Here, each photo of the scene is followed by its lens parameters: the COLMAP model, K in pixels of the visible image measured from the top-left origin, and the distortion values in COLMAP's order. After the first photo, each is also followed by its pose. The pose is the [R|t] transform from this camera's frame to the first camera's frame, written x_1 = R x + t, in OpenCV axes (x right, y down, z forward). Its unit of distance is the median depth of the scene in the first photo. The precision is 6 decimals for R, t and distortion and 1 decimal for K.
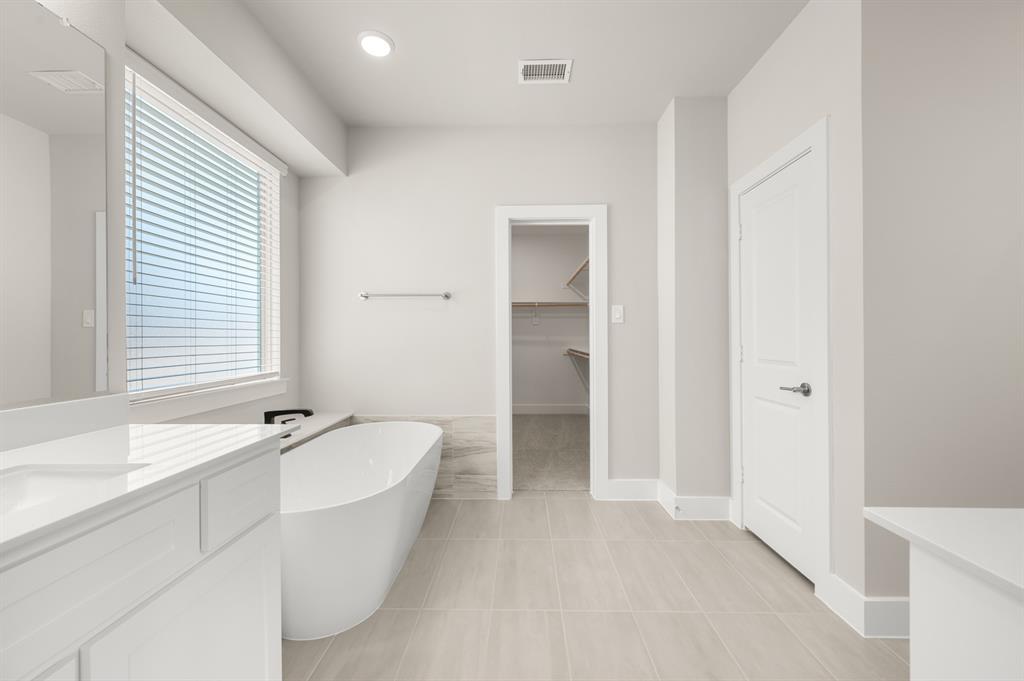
lens RADIAL K [[402.2, 0, 513.8], [0, 402.2, 338.3], [0, 0, 1]] dist [-0.000904, -0.000035]
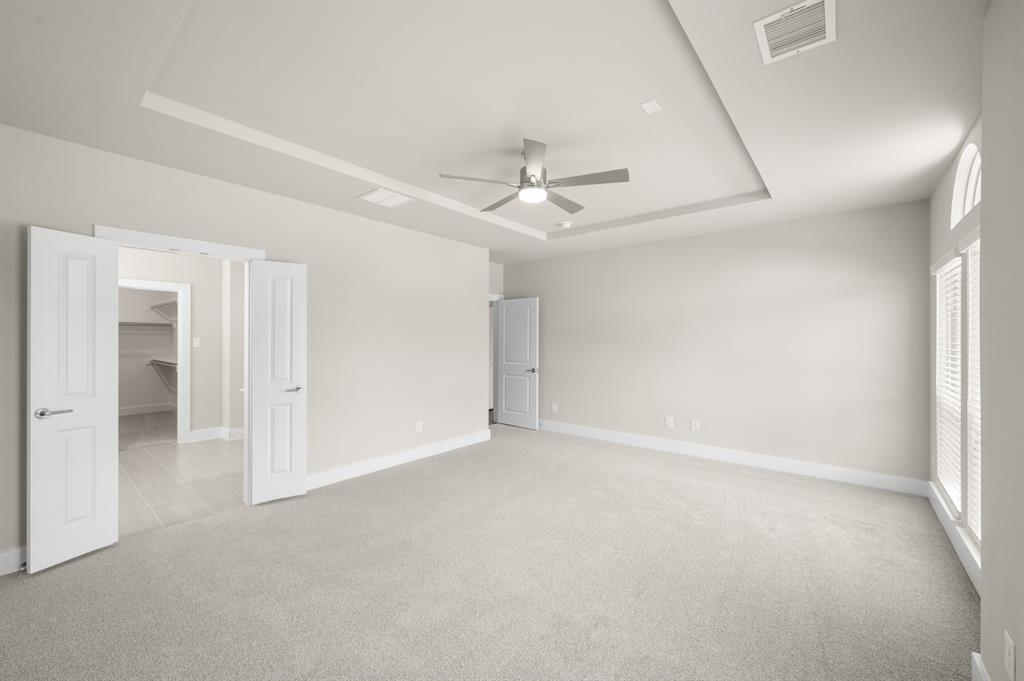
lens RADIAL K [[402.2, 0, 513.8], [0, 402.2, 338.3], [0, 0, 1]] dist [-0.000904, -0.000035]
pose [[0.633841, 0.009148, 0.773409, -0.238959], [-0.001581, 0.999943, -0.010532, -0.058860], [-0.773461, 0.005453, 0.633820, -1.245331]]
